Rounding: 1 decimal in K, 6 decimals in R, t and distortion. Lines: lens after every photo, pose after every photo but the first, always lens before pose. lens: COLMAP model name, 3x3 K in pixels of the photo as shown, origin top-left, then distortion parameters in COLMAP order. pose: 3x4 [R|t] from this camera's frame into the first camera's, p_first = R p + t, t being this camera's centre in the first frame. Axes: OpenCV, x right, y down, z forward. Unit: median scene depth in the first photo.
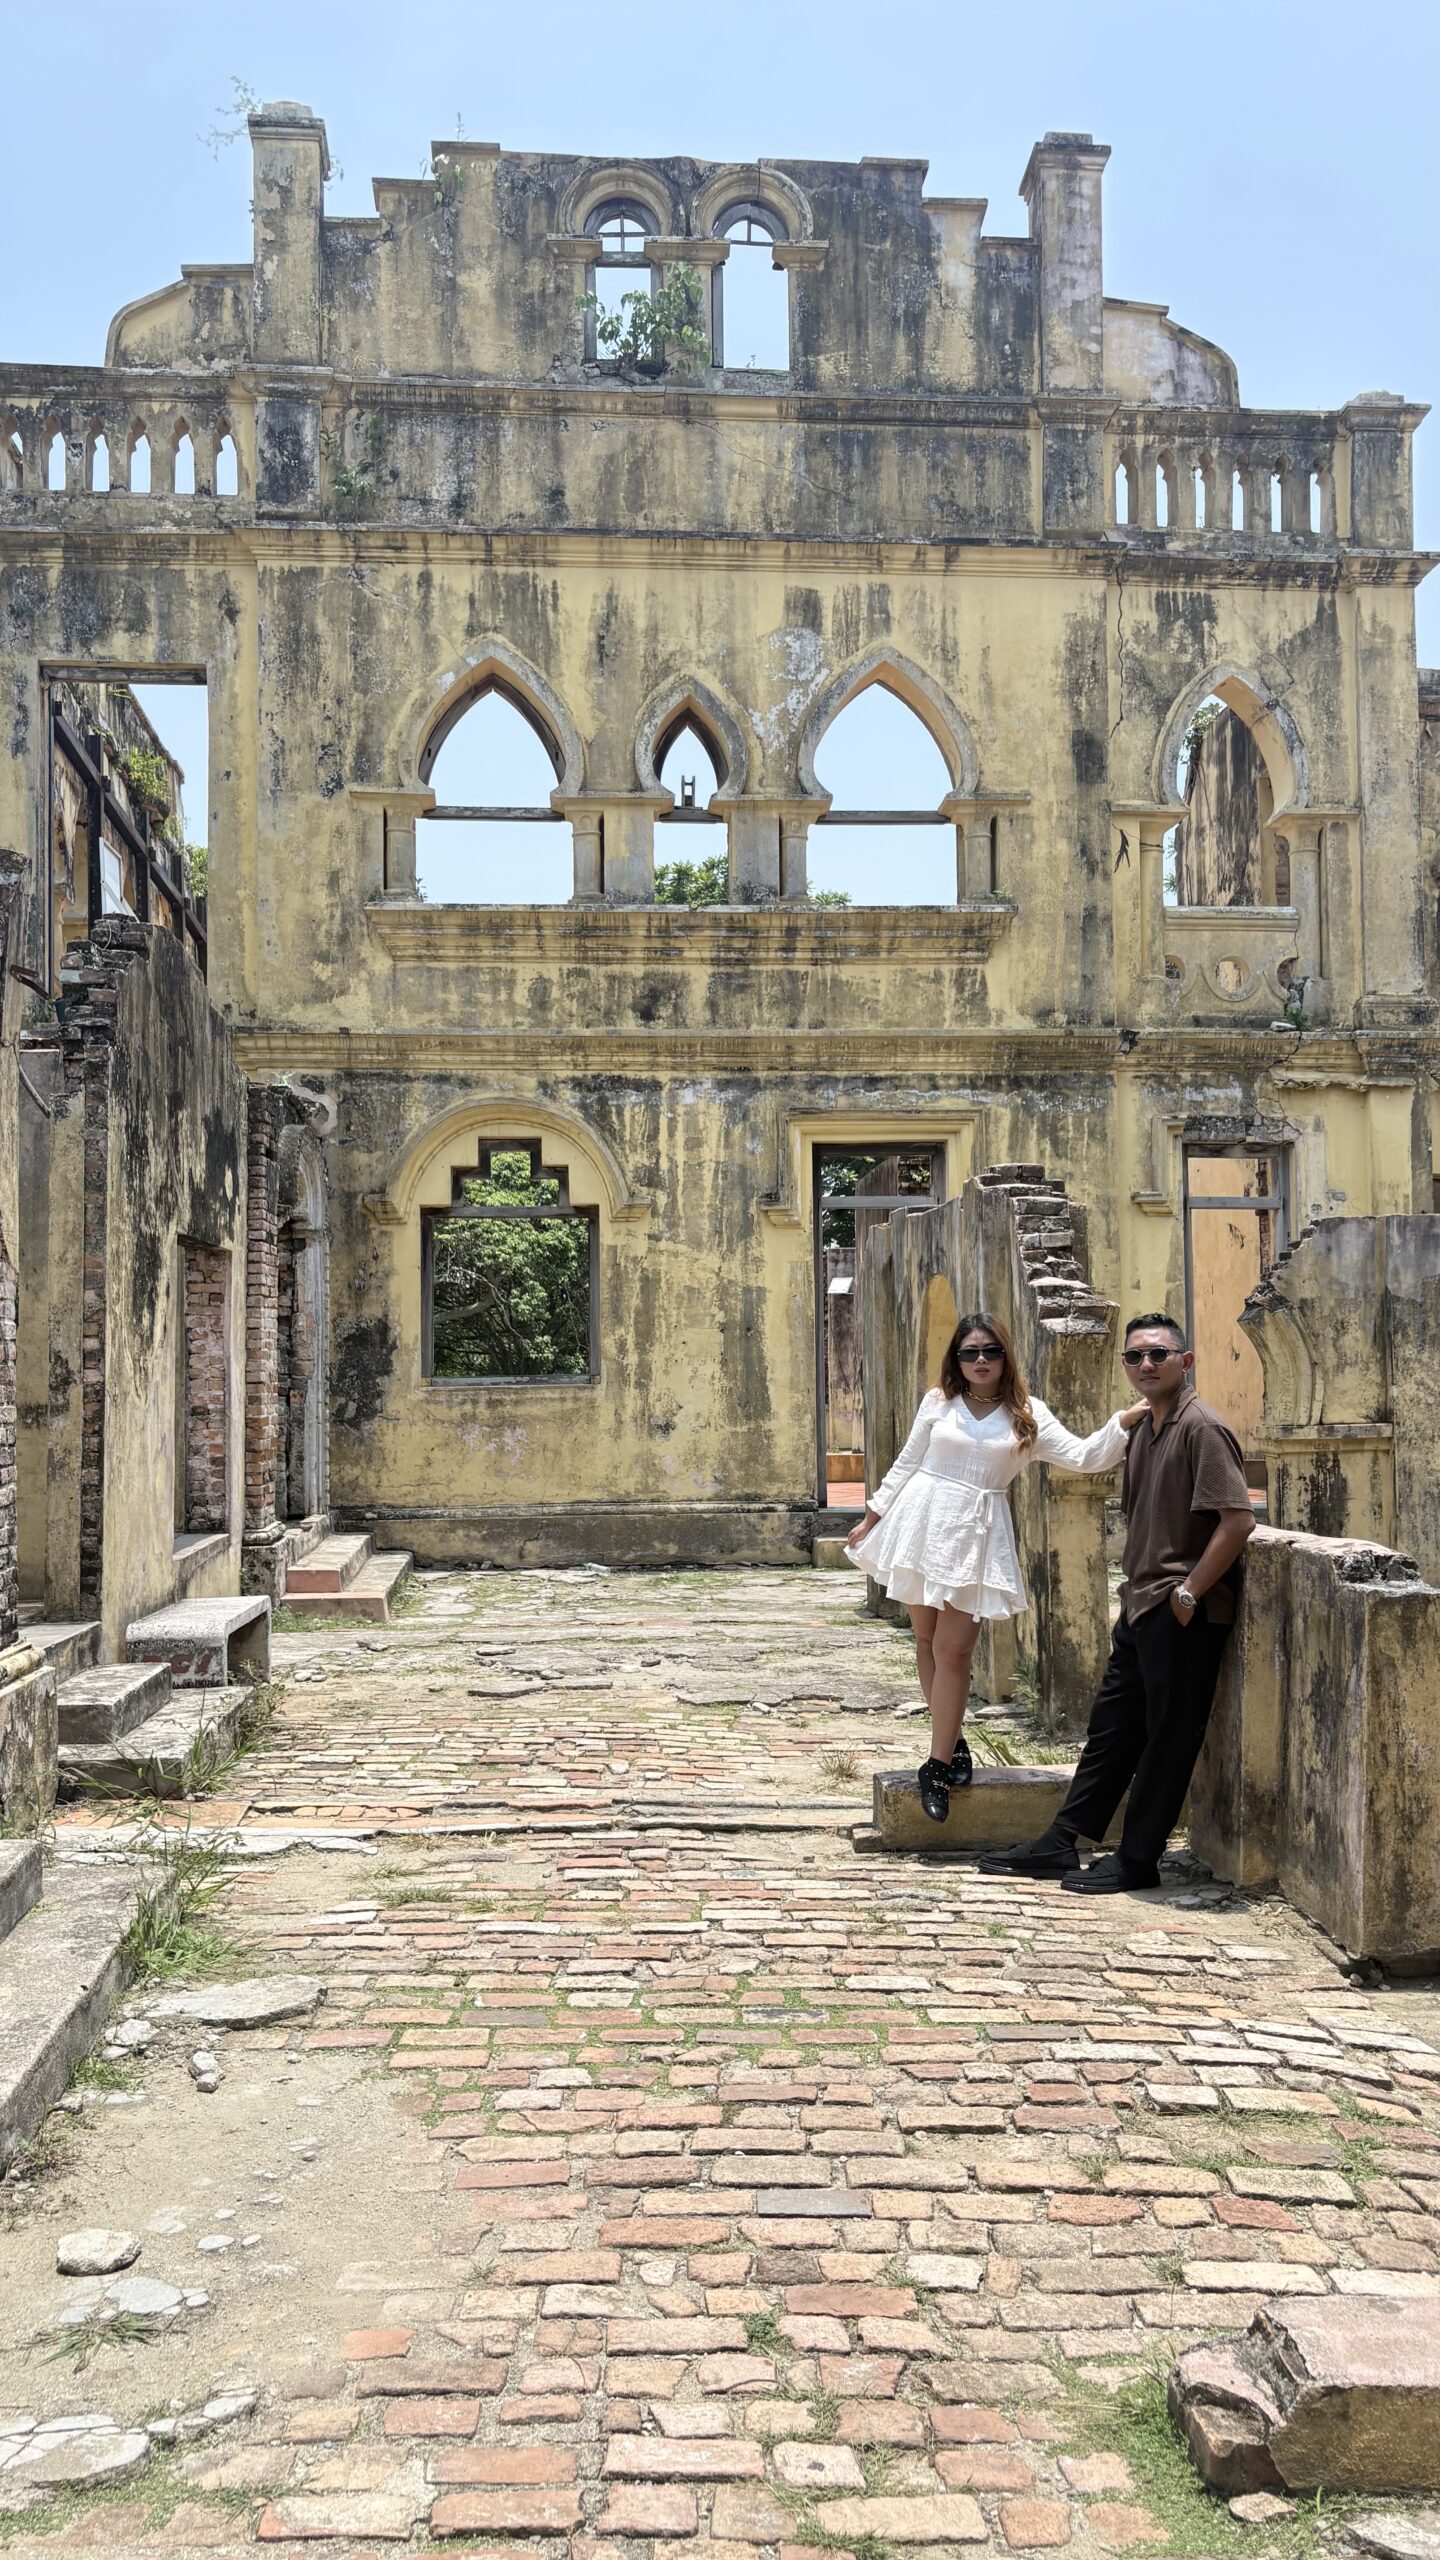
lens RADIAL K [[1899.2, 0, 711.6], [0, 1899.2, 1321.5], [0, 0, 1]] dist [-0.002496, -0.003898]
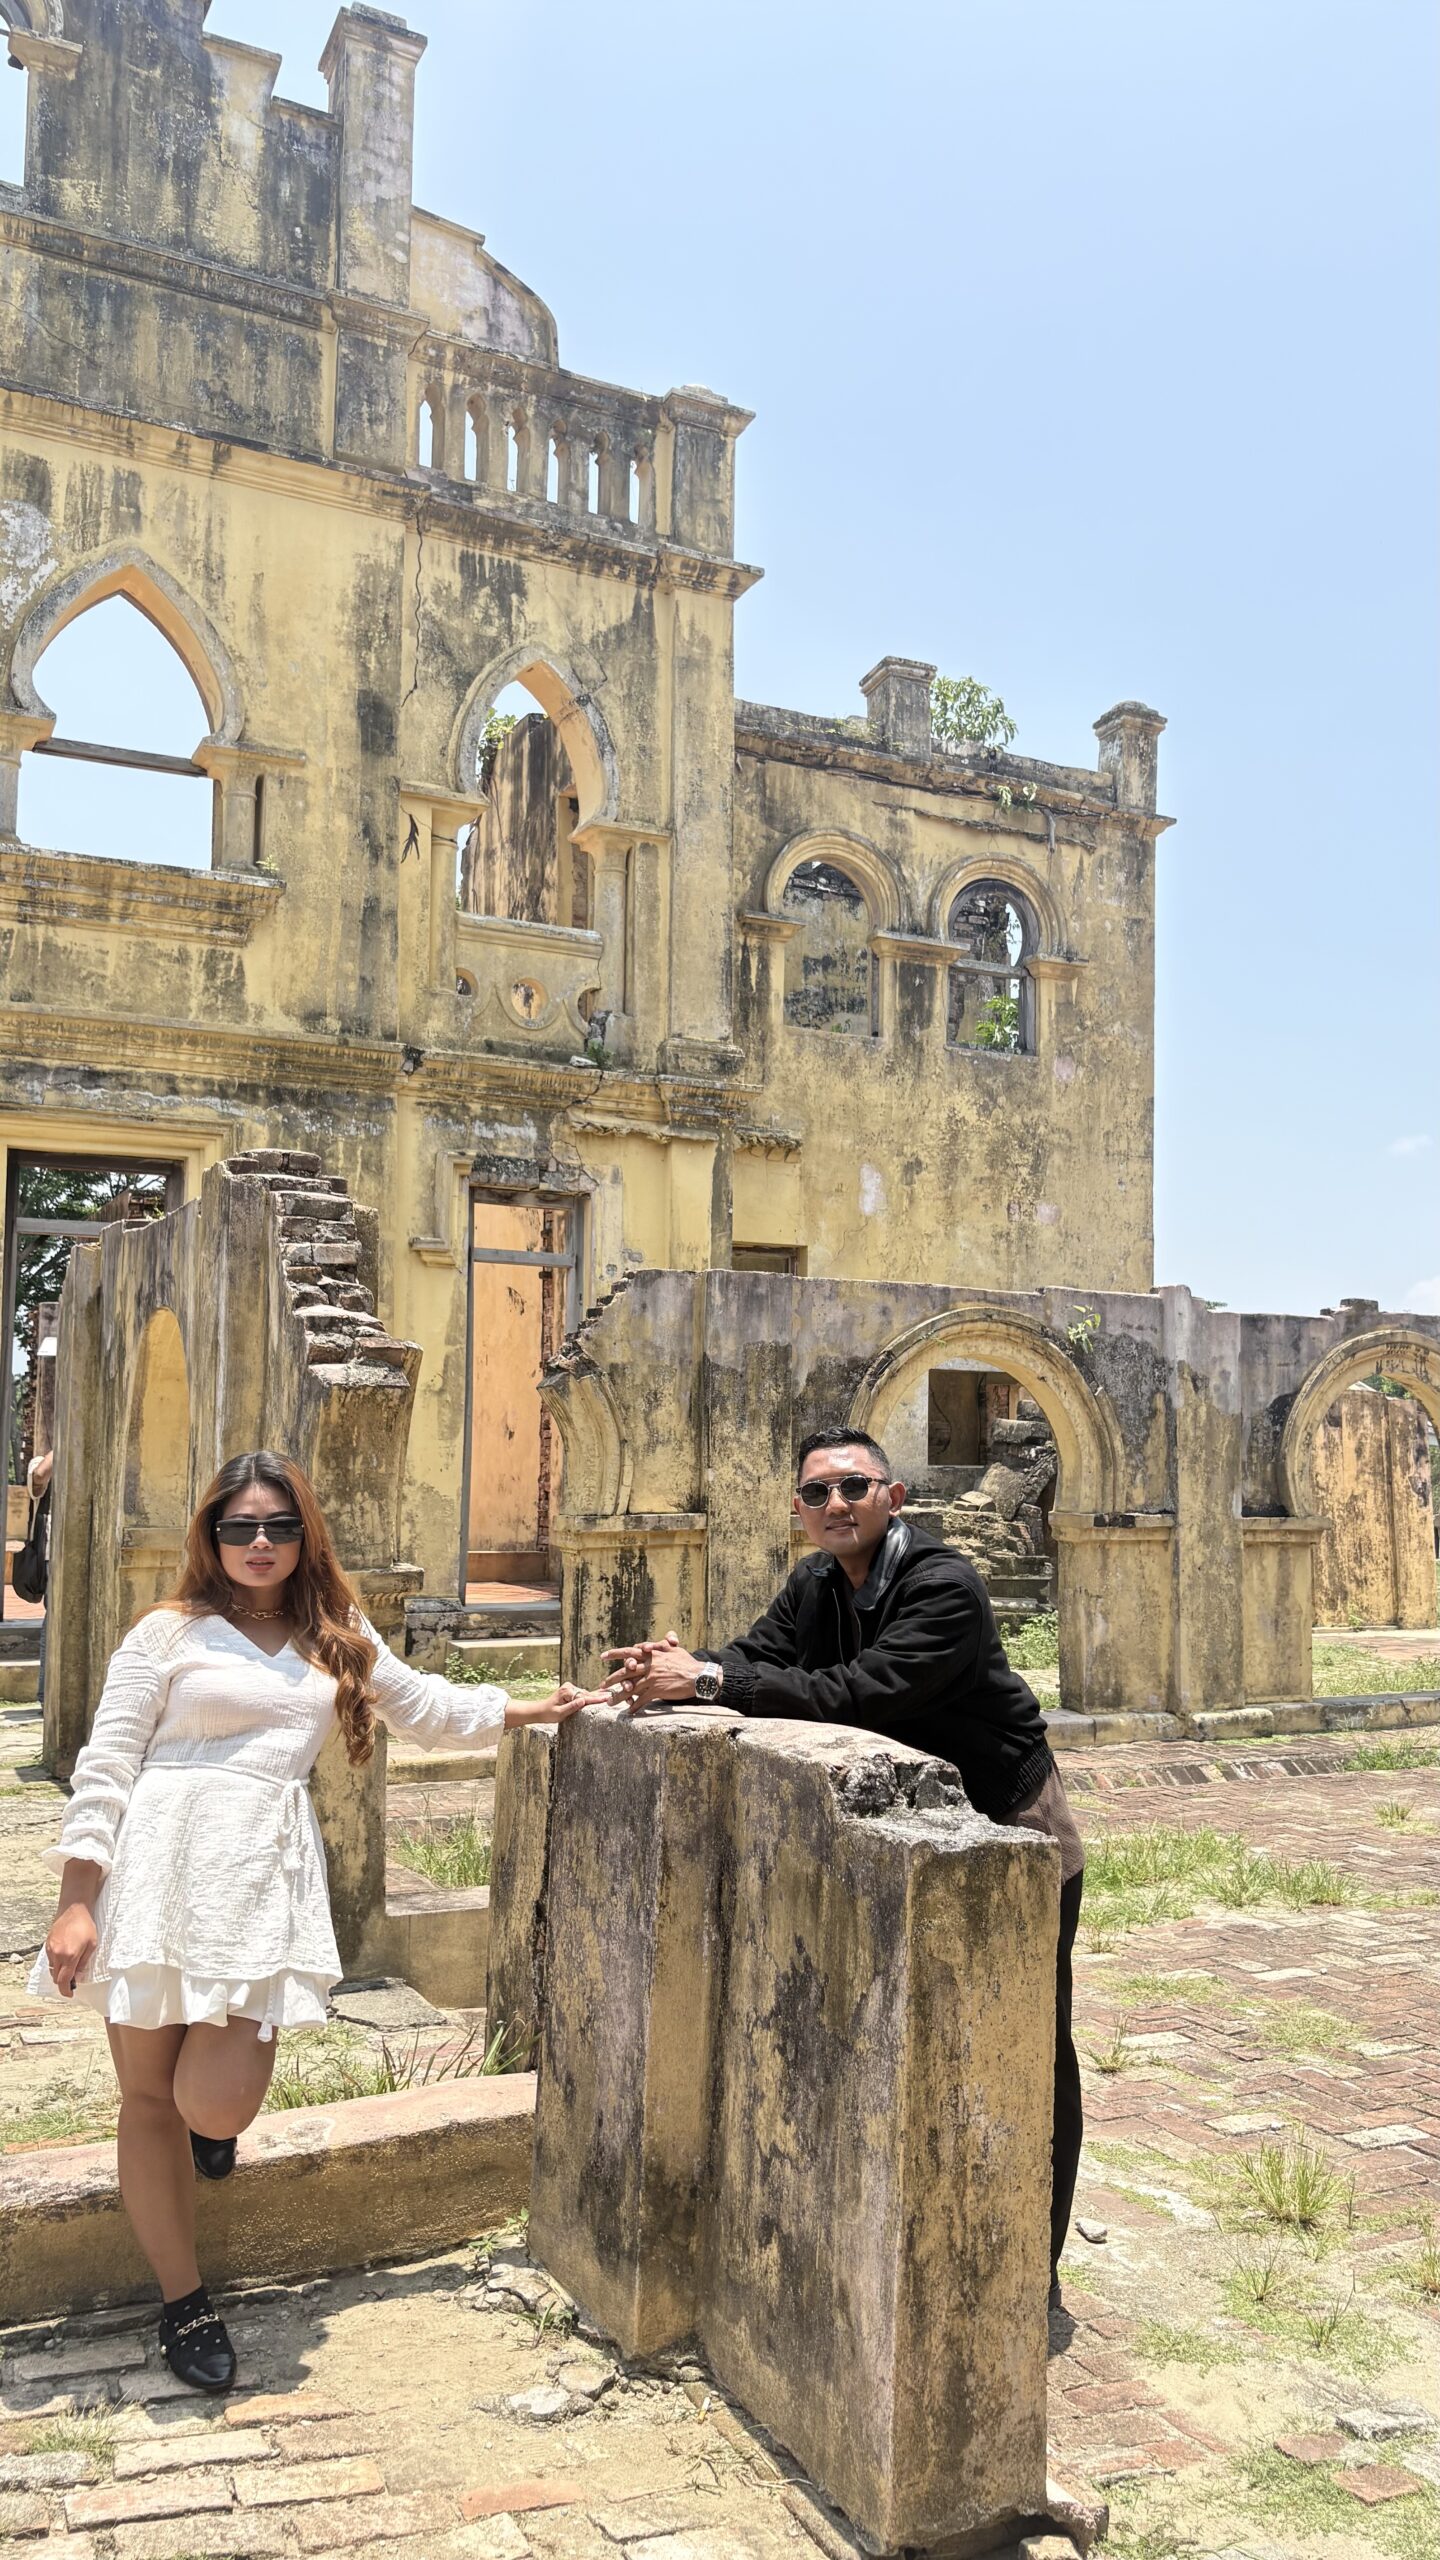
lens RADIAL K [[1899.2, 0, 711.6], [0, 1899.2, 1321.5], [0, 0, 1]] dist [-0.002496, -0.003898]
pose [[0.925235, 0.041825, 0.377082, 0.028390], [-0.025381, 0.998502, -0.048475, 0.007207], [-0.378545, 0.035280, 0.924910, 0.168902]]
